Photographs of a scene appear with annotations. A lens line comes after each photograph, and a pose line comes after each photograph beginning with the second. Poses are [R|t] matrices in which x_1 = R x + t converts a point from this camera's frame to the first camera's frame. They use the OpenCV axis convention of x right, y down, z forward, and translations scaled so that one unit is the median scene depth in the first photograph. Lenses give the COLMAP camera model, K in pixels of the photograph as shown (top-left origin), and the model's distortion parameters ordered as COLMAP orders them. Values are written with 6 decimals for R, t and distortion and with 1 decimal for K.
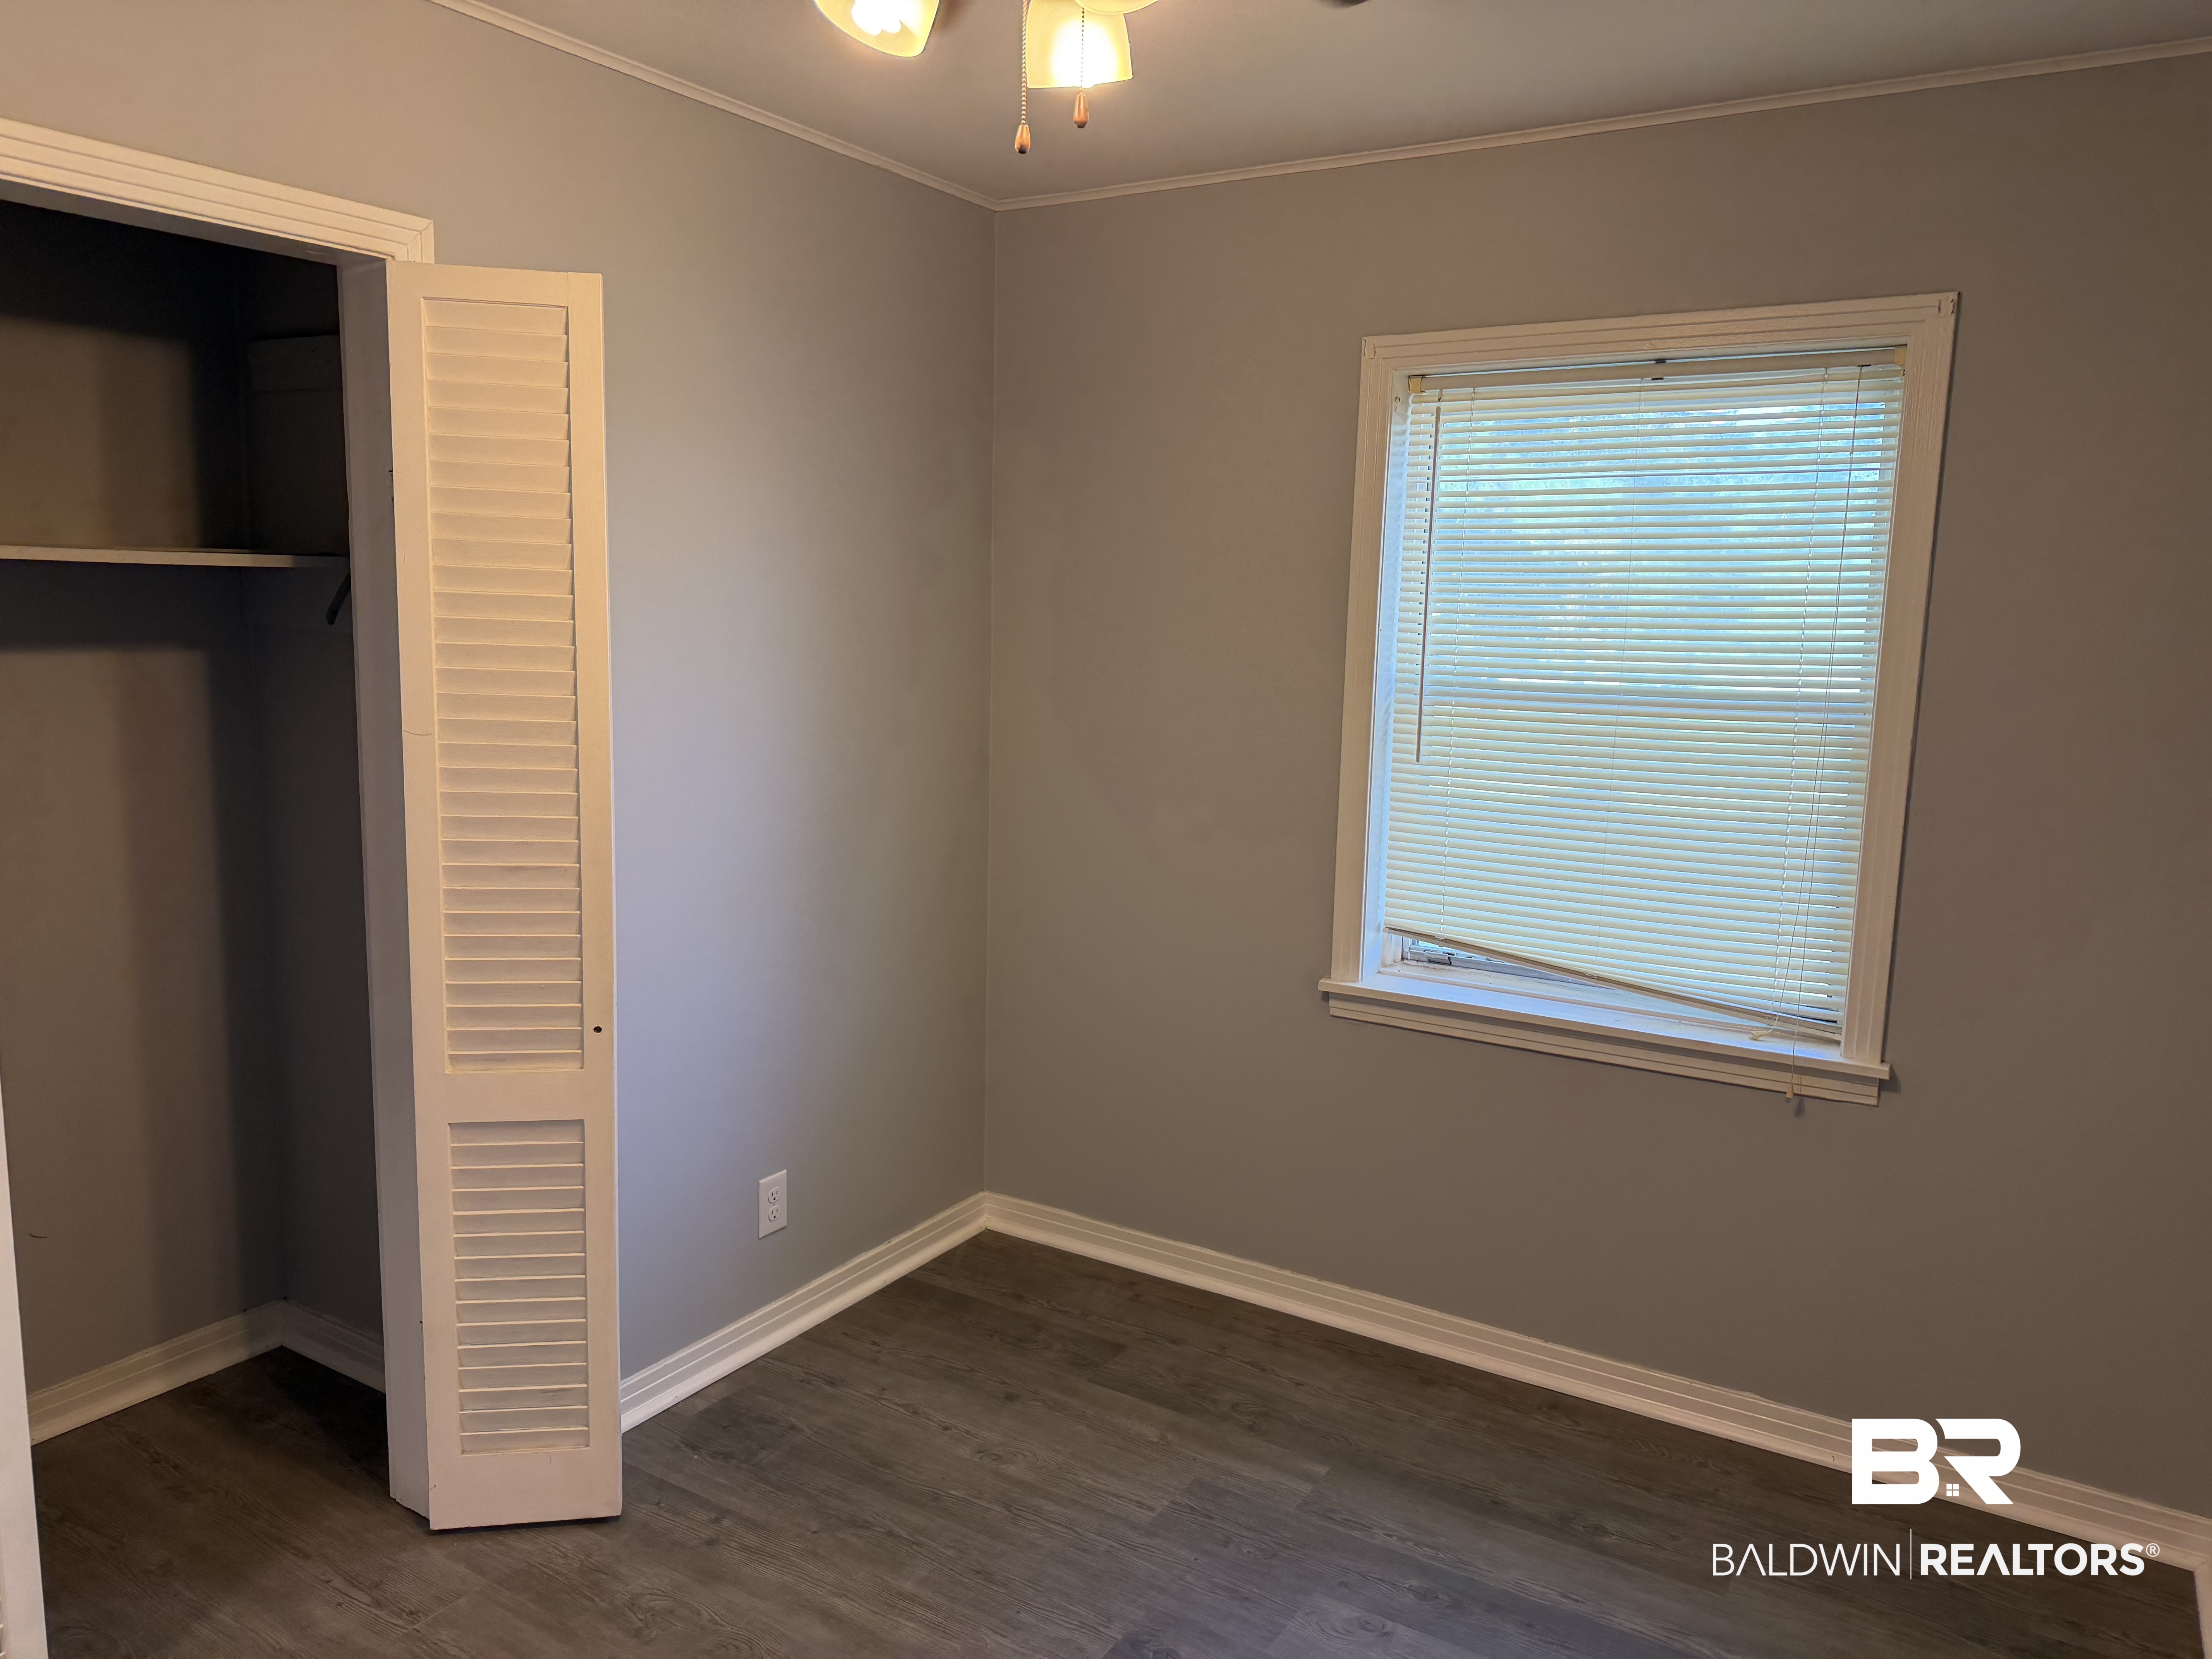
lens RADIAL K [[1560.6, 0, 1104.5], [0, 1560.6, 808.0], [0, 0, 1]] dist [0.076887, -0.097713]
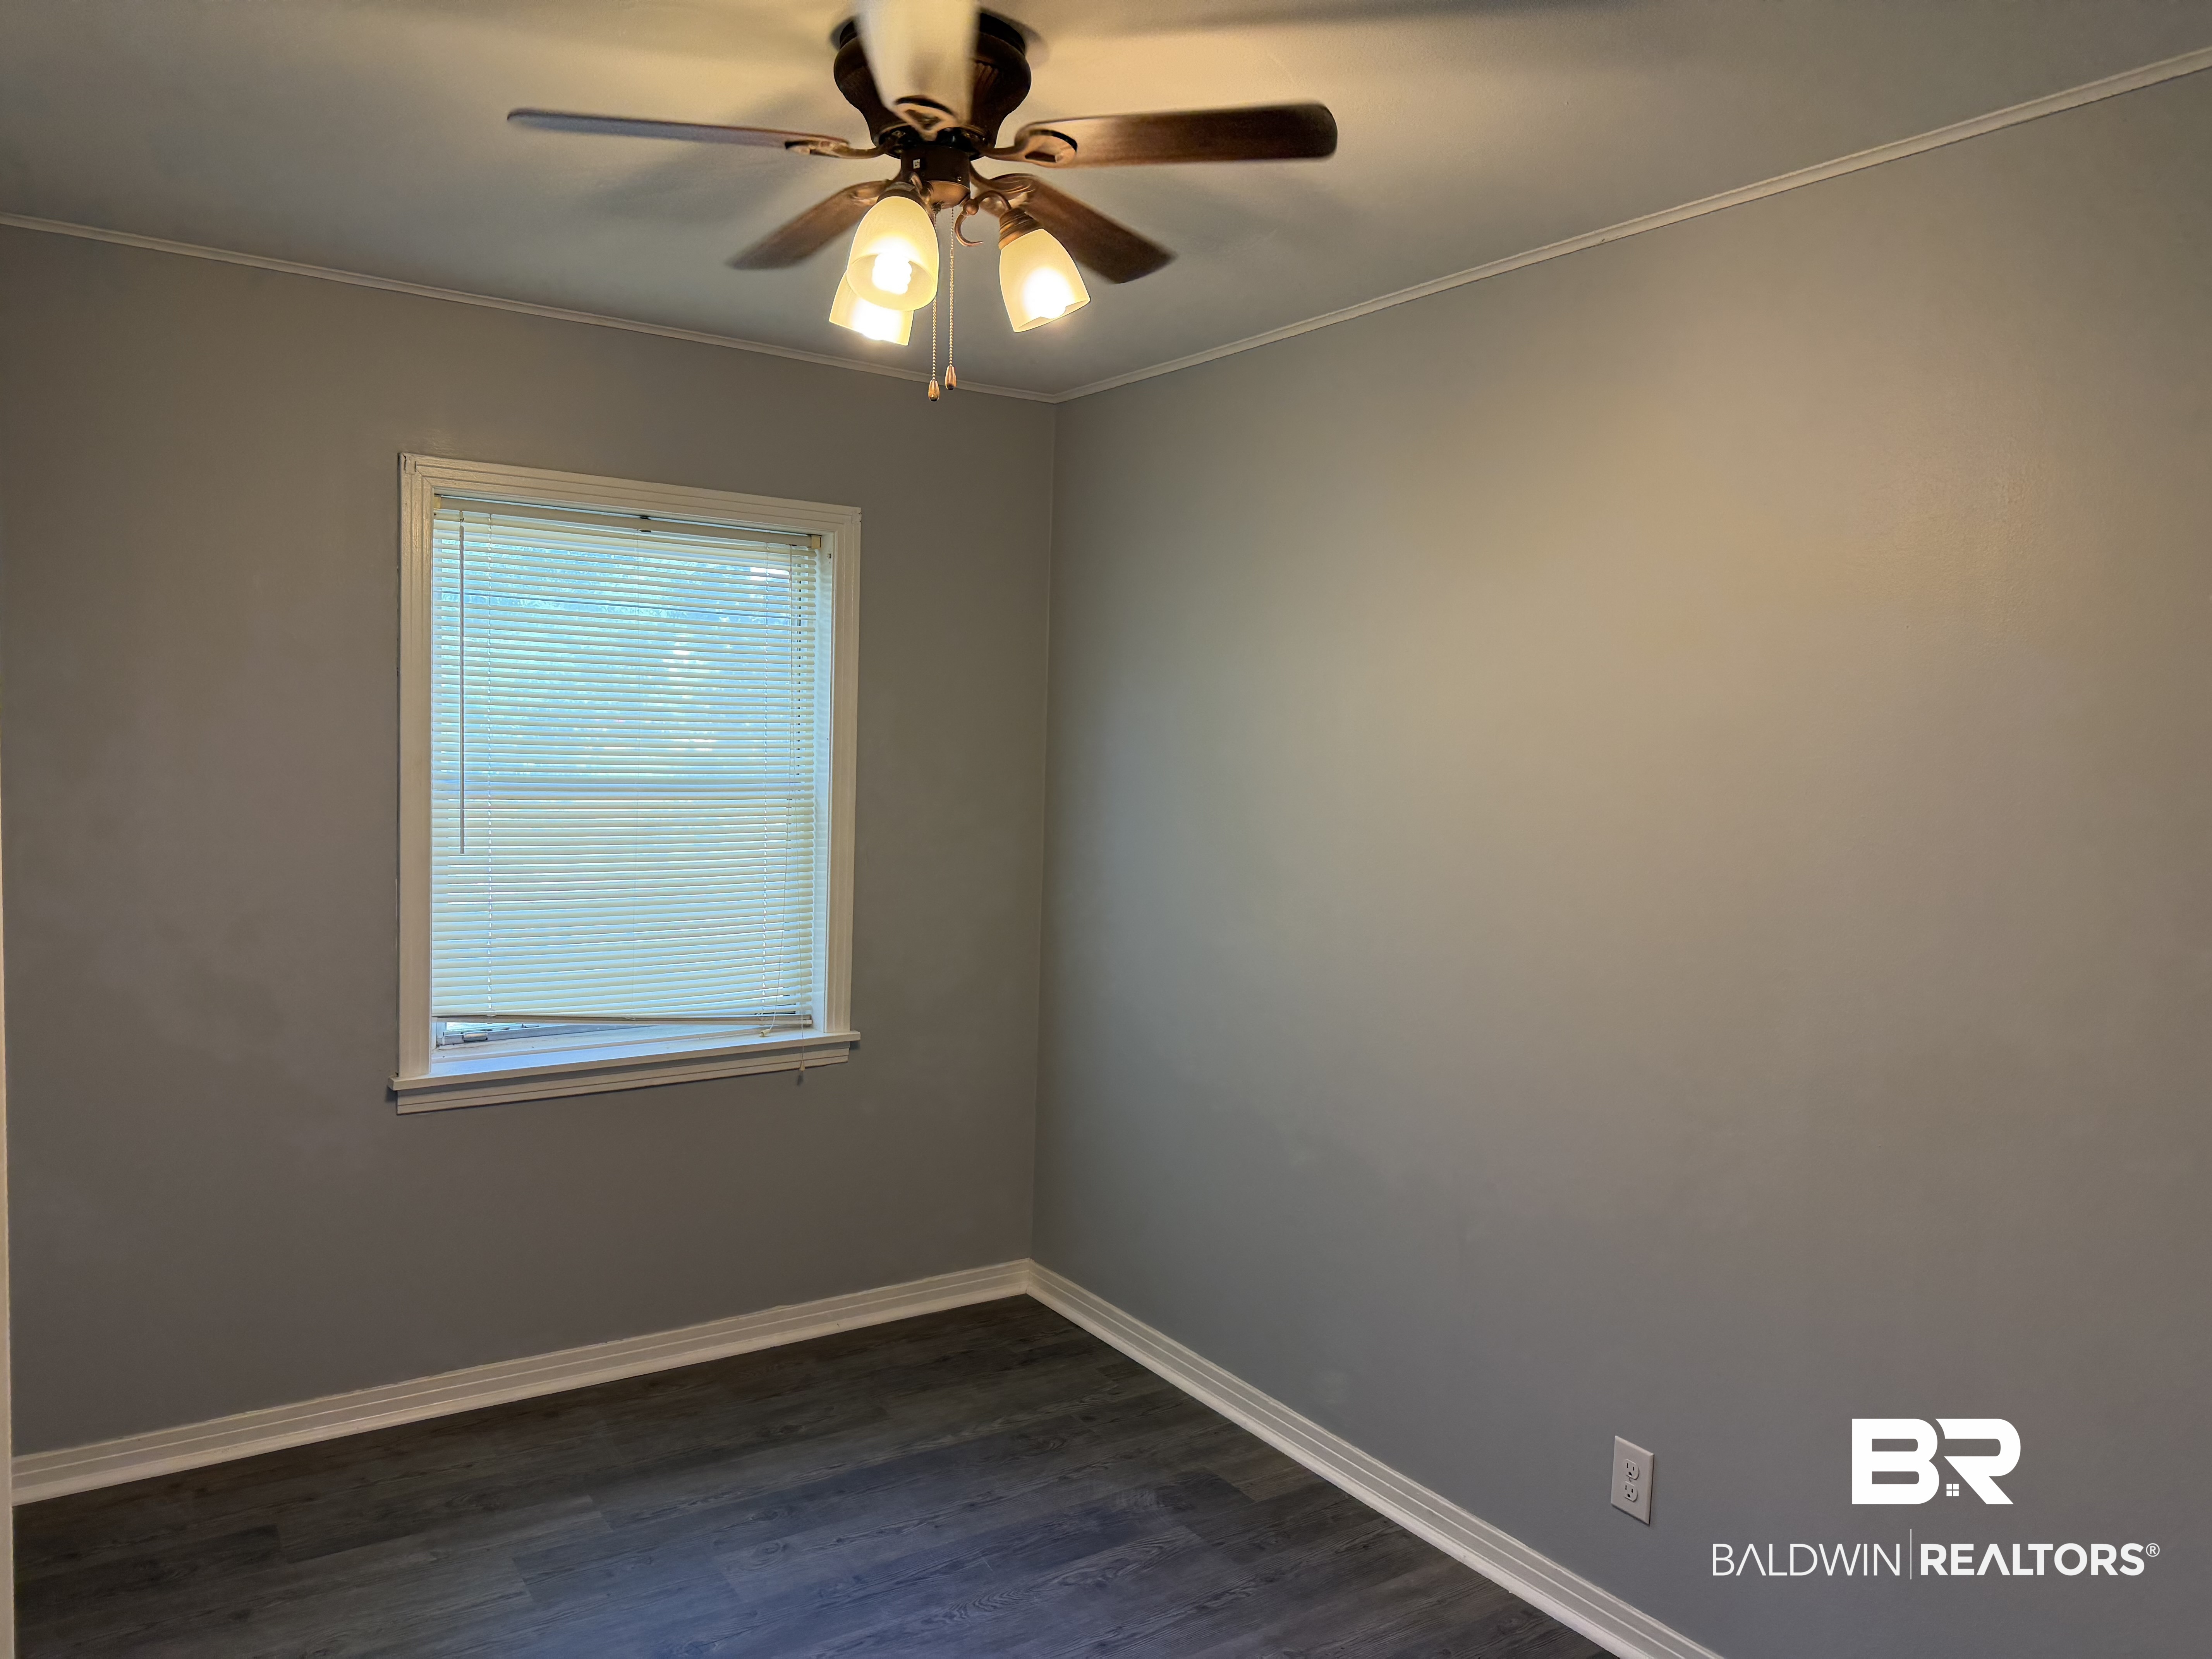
lens RADIAL K [[1560.6, 0, 1058.1], [0, 1560.6, 830.7], [0, 0, 1]] dist [0.076887, -0.097713]
pose [[0.436366, -0.067163, 0.897259, -0.637596], [0.105331, 0.994167, 0.023192, -0.029838], [-0.893583, 0.084389, 0.440895, 0.179115]]
